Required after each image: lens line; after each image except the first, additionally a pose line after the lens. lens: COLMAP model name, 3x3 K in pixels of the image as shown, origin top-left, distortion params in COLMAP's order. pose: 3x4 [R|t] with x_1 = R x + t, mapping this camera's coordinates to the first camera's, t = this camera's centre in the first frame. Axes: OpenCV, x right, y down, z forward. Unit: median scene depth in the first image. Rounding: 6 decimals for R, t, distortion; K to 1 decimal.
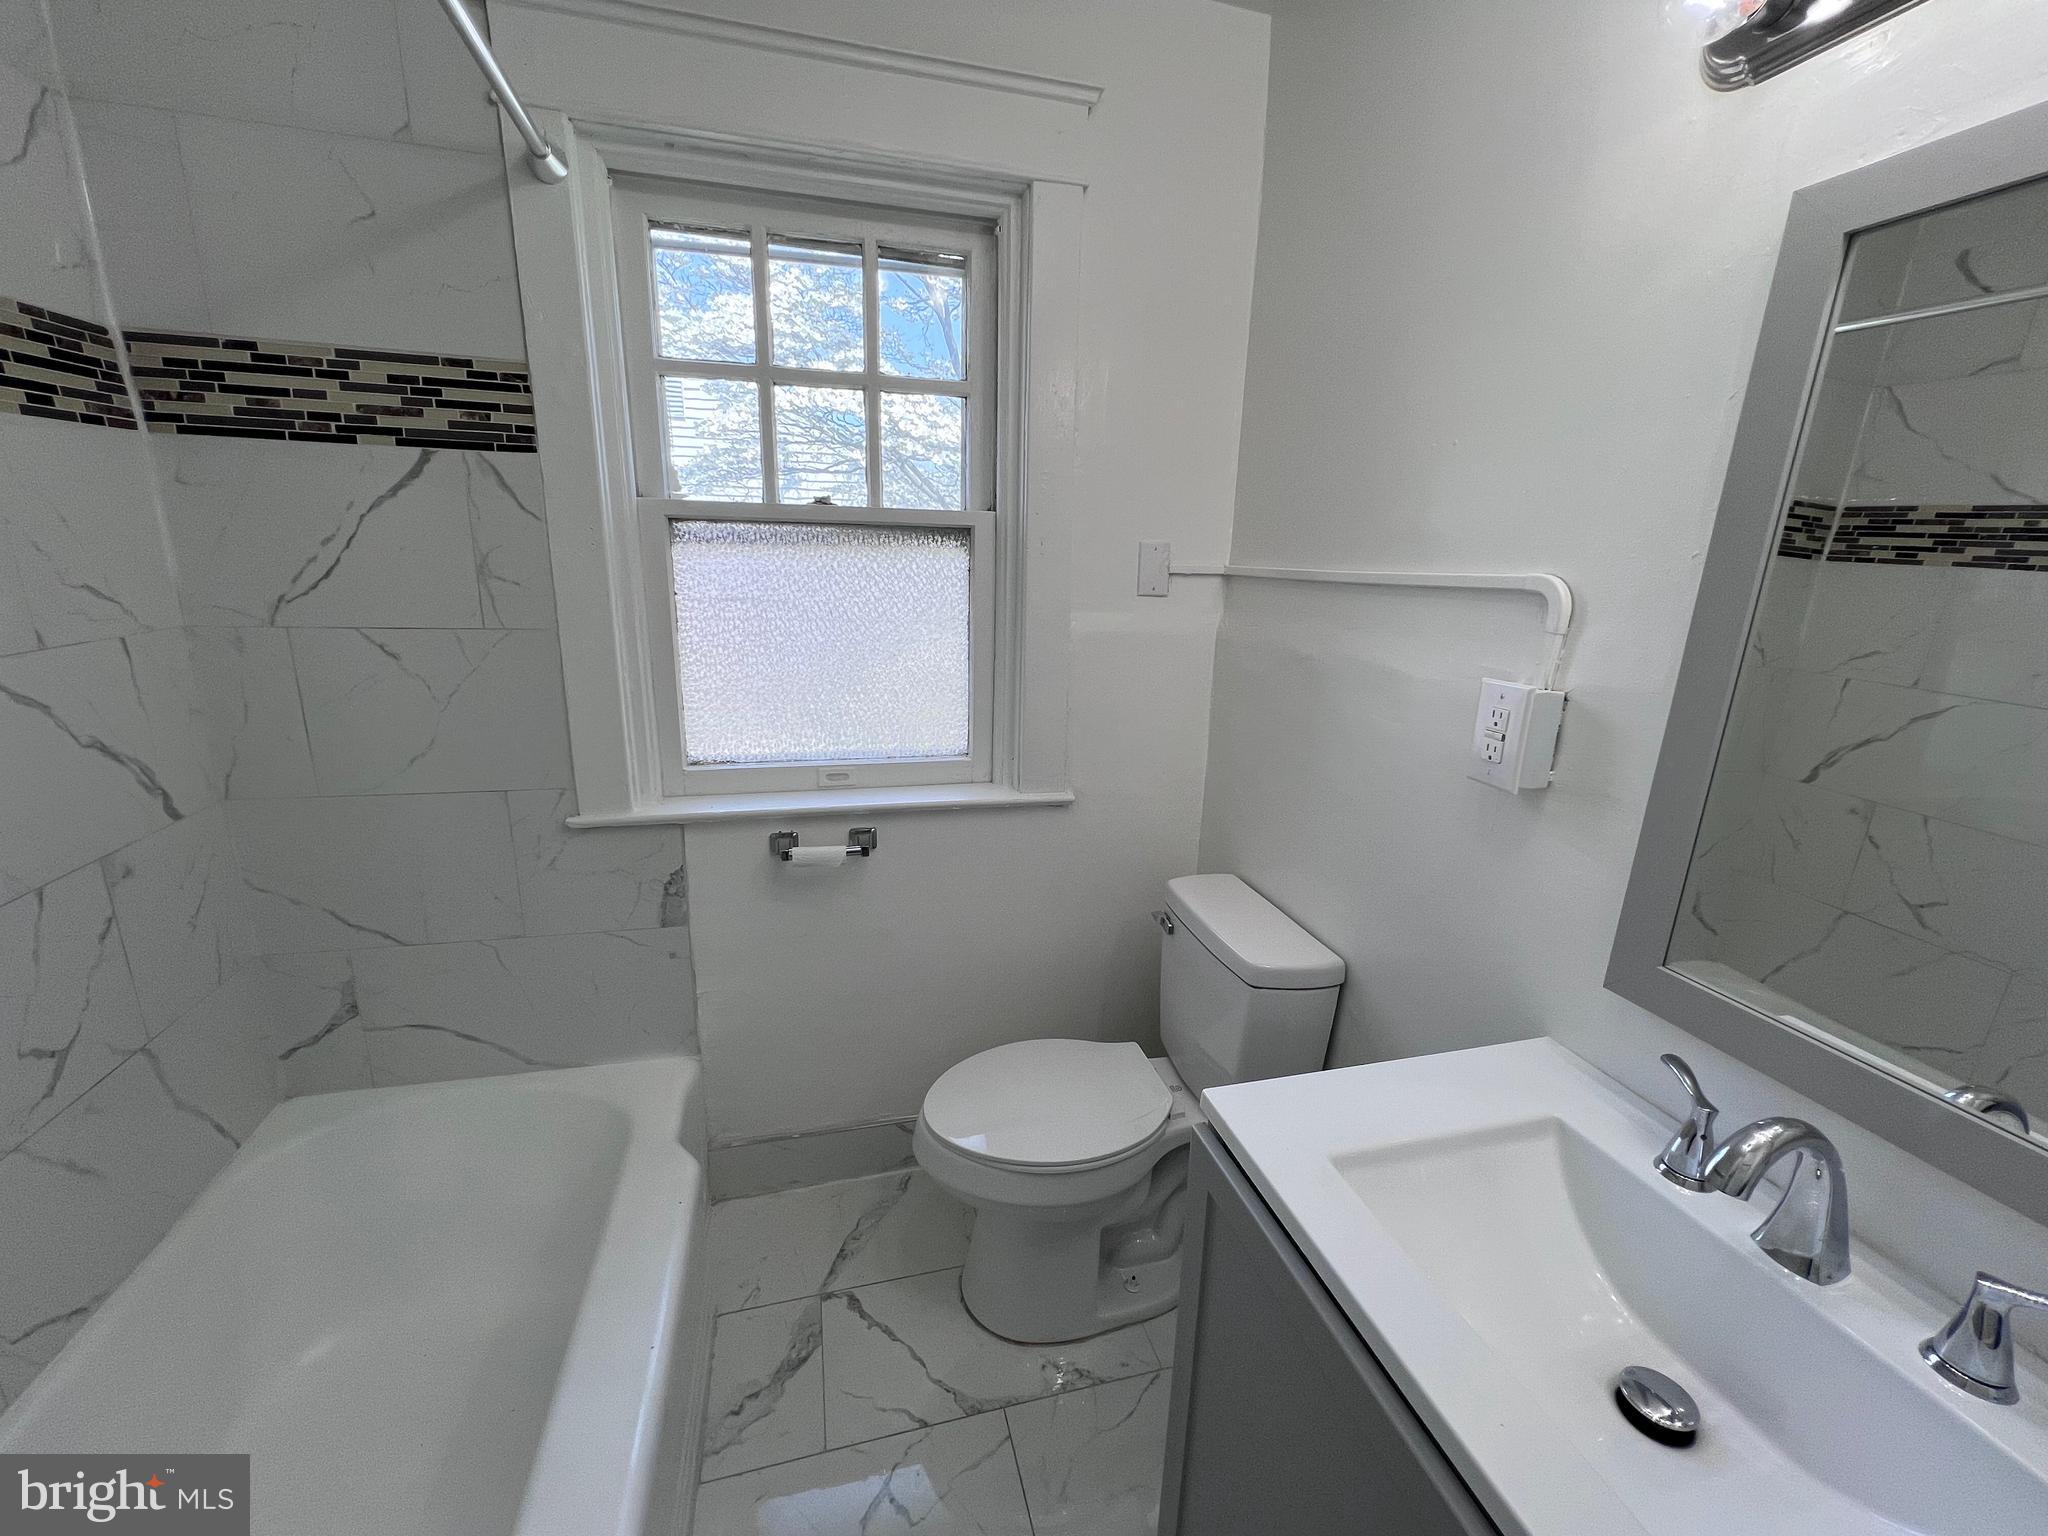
lens RADIAL K [[821.9, 0, 1021.7], [0, 821.9, 760.7], [0, 0, 1]] dist [-0.001928, 0.000798]
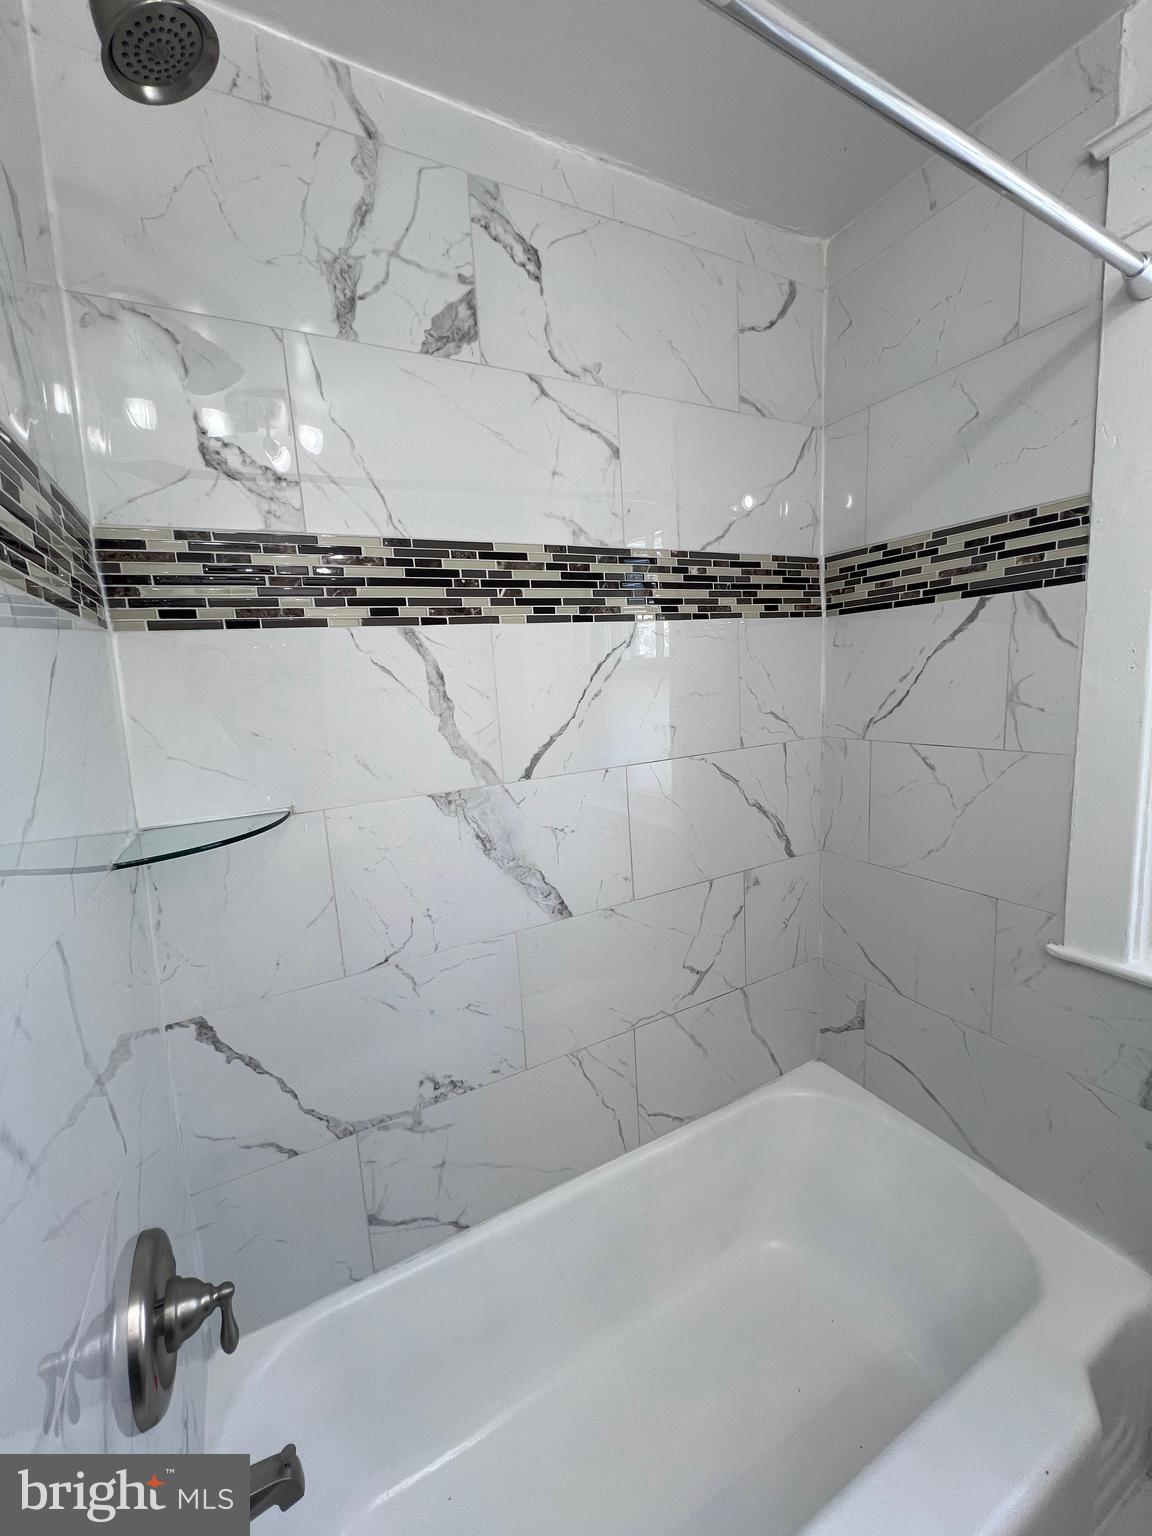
lens RADIAL K [[616.1, 0, 576.0], [0, 616.1, 768.0], [0, 0, 1]] dist [-0.003676, 0.000029]
pose [[0.241846, 0.092069, -0.965937, 0.001554], [-0.192138, 0.980320, 0.045333, -0.071692], [0.951101, 0.174629, 0.254777, 0.278357]]
